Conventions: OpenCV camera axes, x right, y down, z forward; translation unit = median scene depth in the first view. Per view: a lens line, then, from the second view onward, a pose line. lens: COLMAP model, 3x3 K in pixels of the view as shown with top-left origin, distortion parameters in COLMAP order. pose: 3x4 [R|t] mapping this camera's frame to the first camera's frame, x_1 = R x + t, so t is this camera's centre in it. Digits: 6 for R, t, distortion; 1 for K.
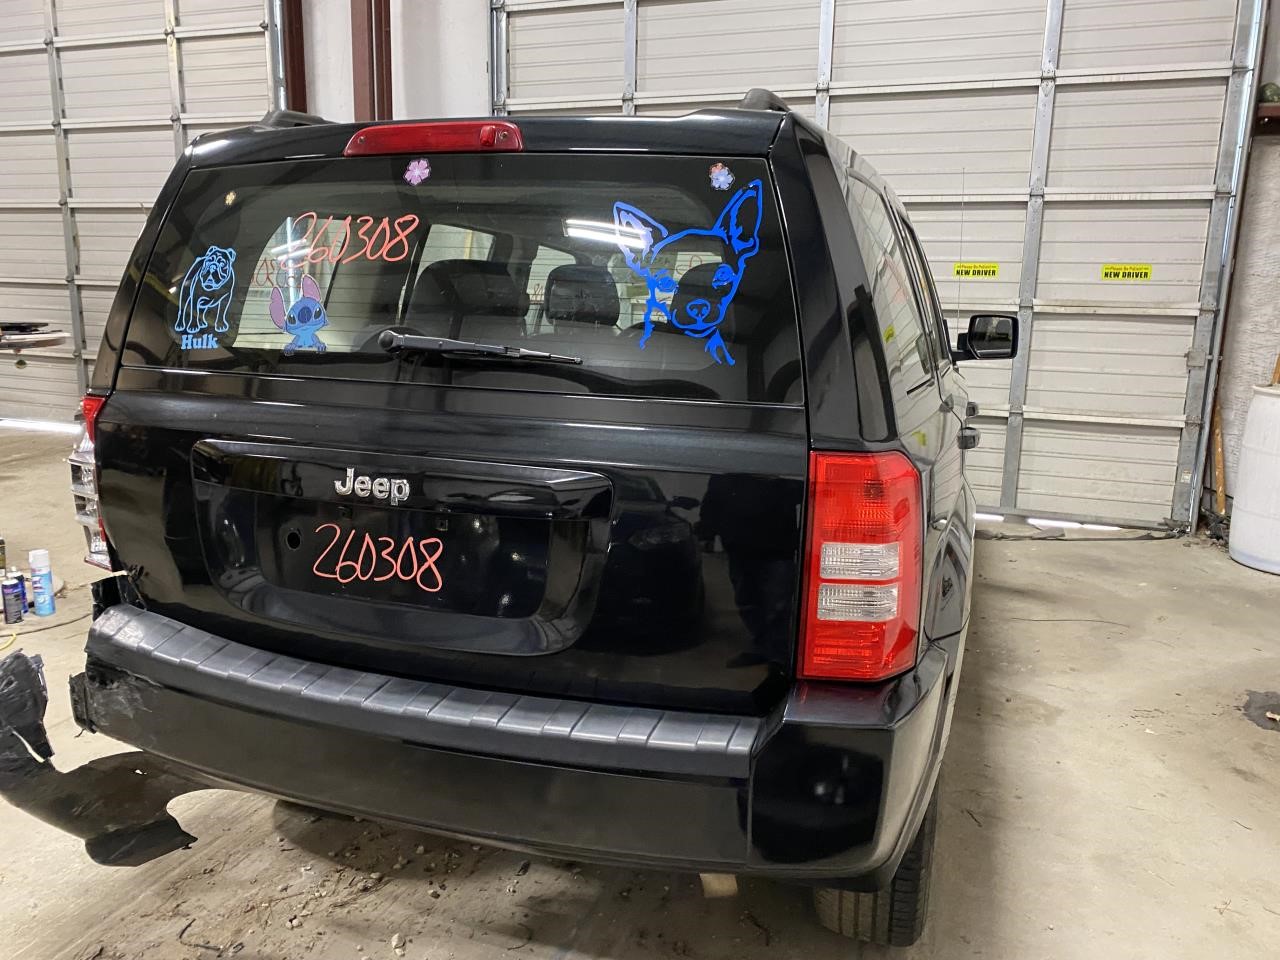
lens RADIAL K [[967.9, 0, 636.4], [0, 967.9, 468.3], [0, 0, 1]] dist [0.011599, -0.017792]
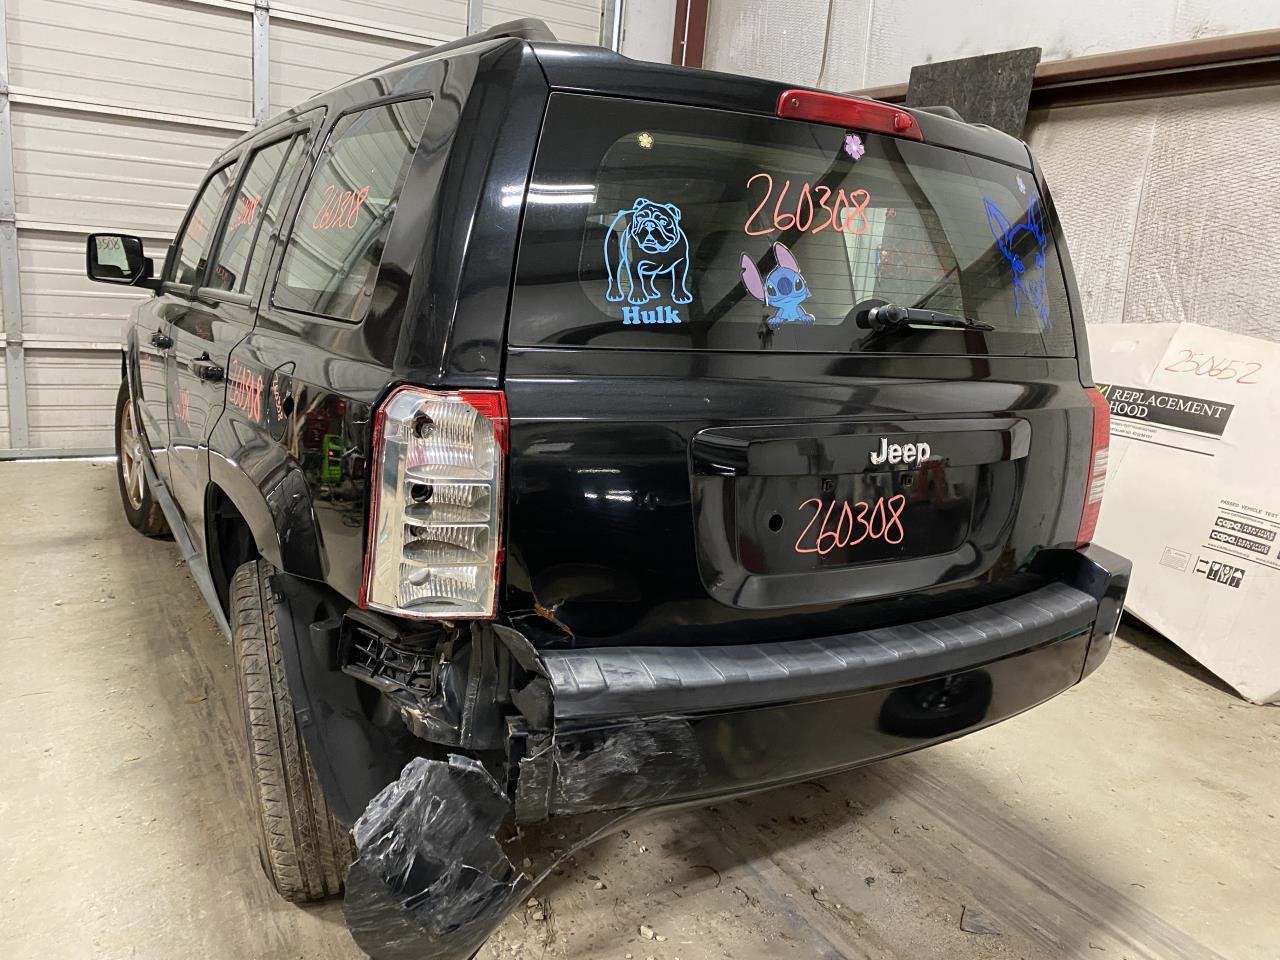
lens RADIAL K [[967.9, 0, 634.6], [0, 967.9, 489.4], [0, 0, 1]] dist [0.011599, -0.017792]
pose [[0.651559, -0.148153, 0.743990, -1.180517], [0.086049, 0.988848, 0.121555, -0.089893], [-0.753702, -0.015181, 0.657041, 0.487741]]
